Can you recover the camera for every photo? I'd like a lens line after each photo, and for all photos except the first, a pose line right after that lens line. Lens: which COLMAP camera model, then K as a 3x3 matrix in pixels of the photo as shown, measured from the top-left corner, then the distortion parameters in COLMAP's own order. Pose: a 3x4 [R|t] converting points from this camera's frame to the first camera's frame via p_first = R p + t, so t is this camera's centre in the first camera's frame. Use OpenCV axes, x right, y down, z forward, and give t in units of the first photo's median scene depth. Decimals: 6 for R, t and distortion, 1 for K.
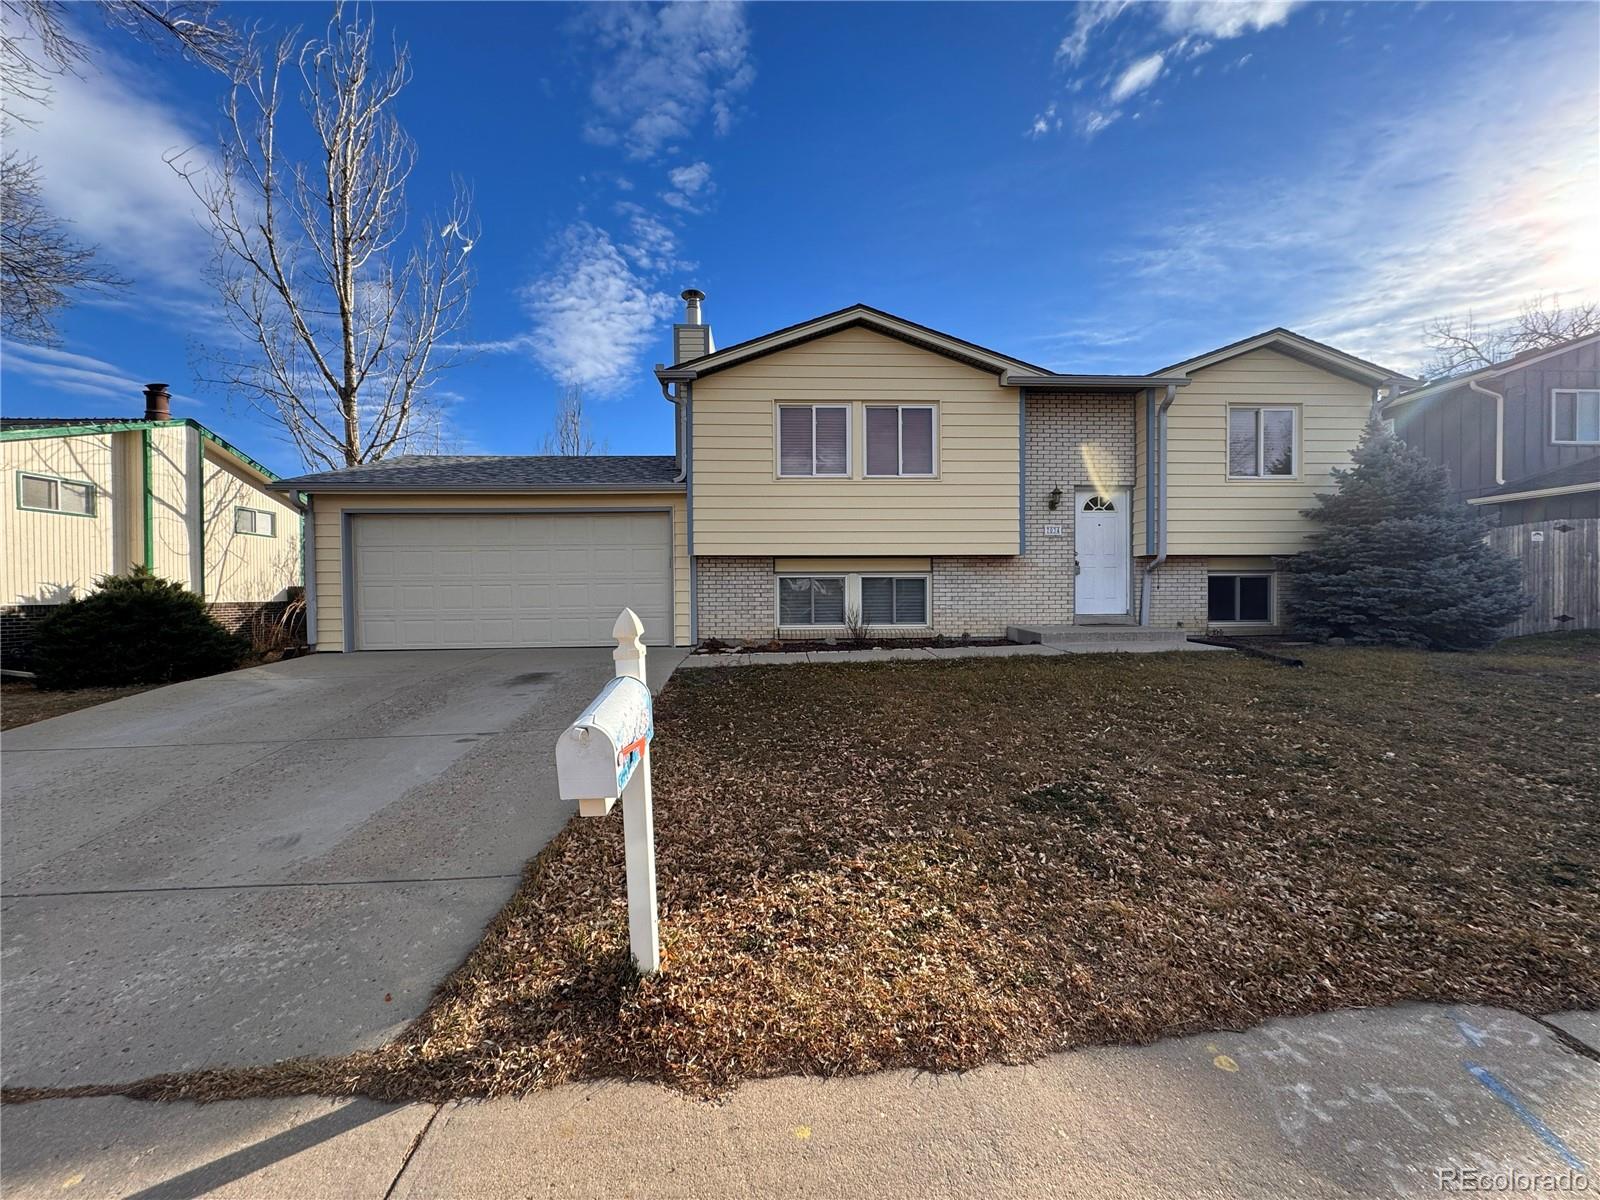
lens RADIAL K [[640.7, 0, 790.7], [0, 640.7, 604.5], [0, 0, 1]] dist [0.000110, 0.000227]
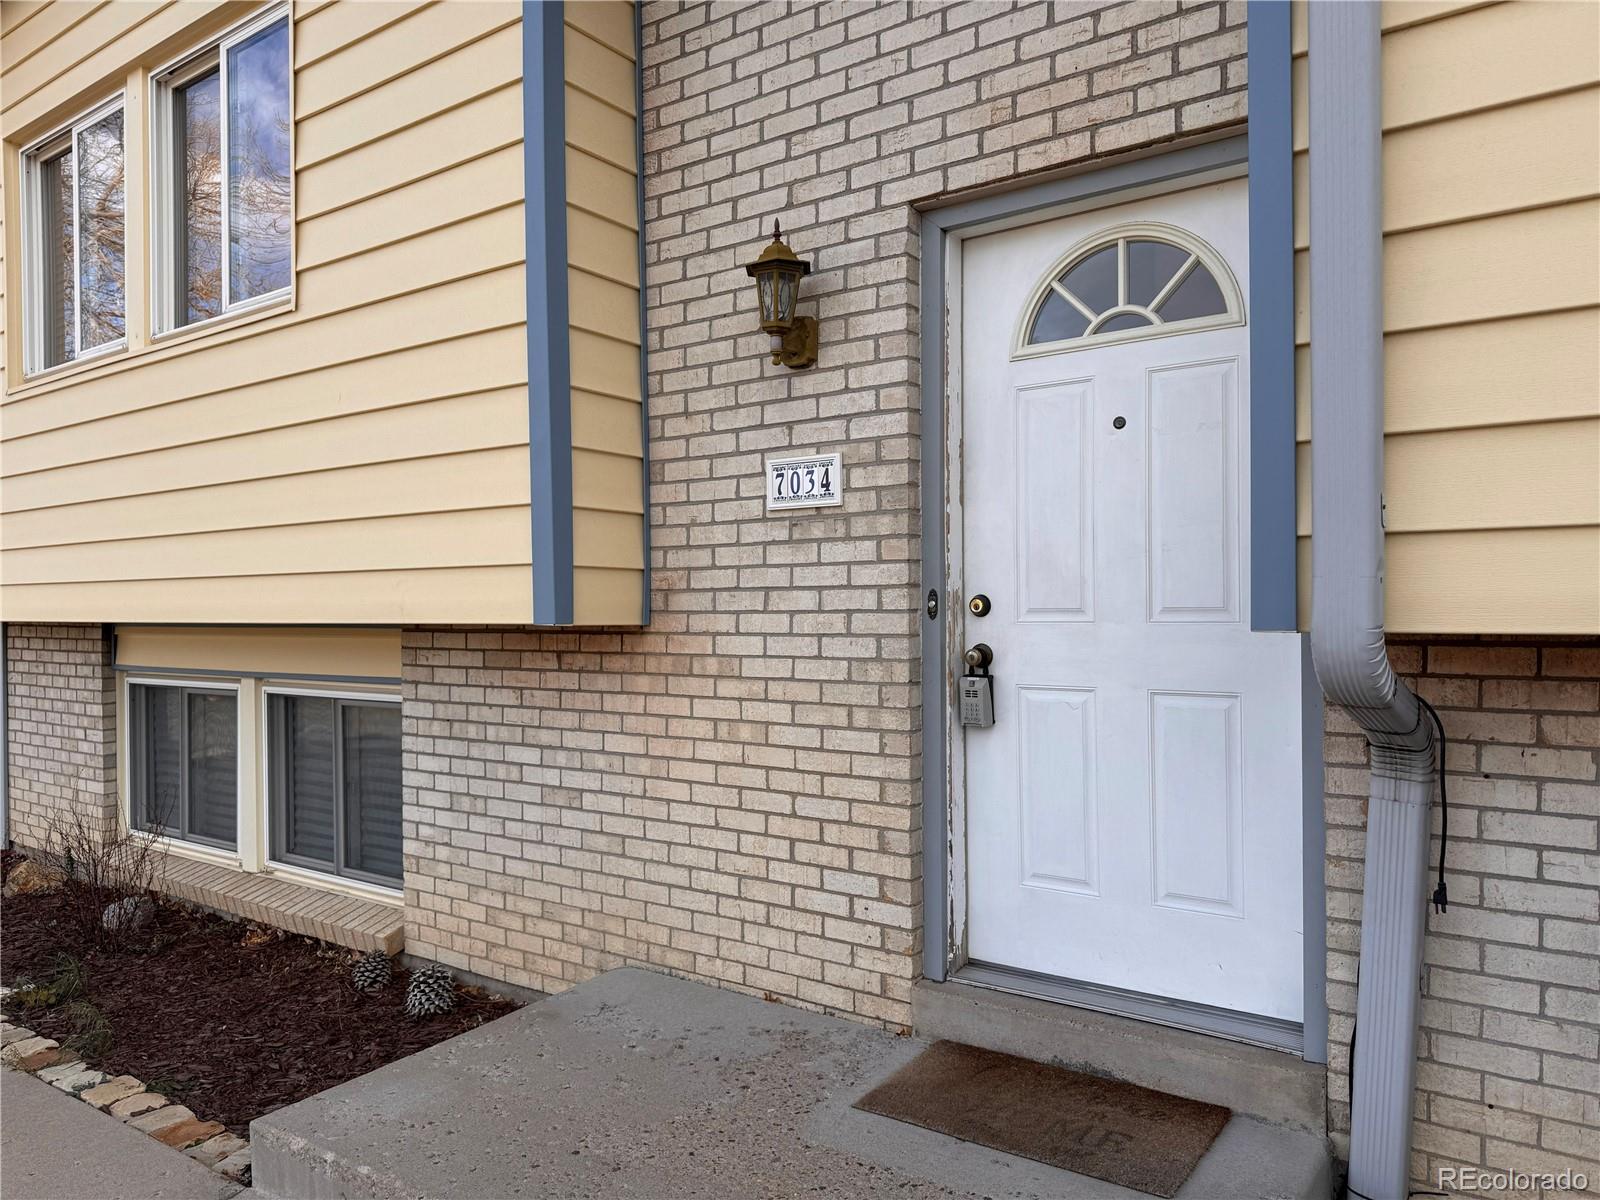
lens RADIAL K [[1115.7, 0, 801.0], [0, 1115.7, 605.1], [0, 0, 1]] dist [0.001738, 0.000293]
pose [[0.782875, -0.002116, -0.622176, 0.604197], [-0.003573, 0.999962, -0.007897, -0.078721], [0.622169, 0.008405, 0.782838, 0.756450]]
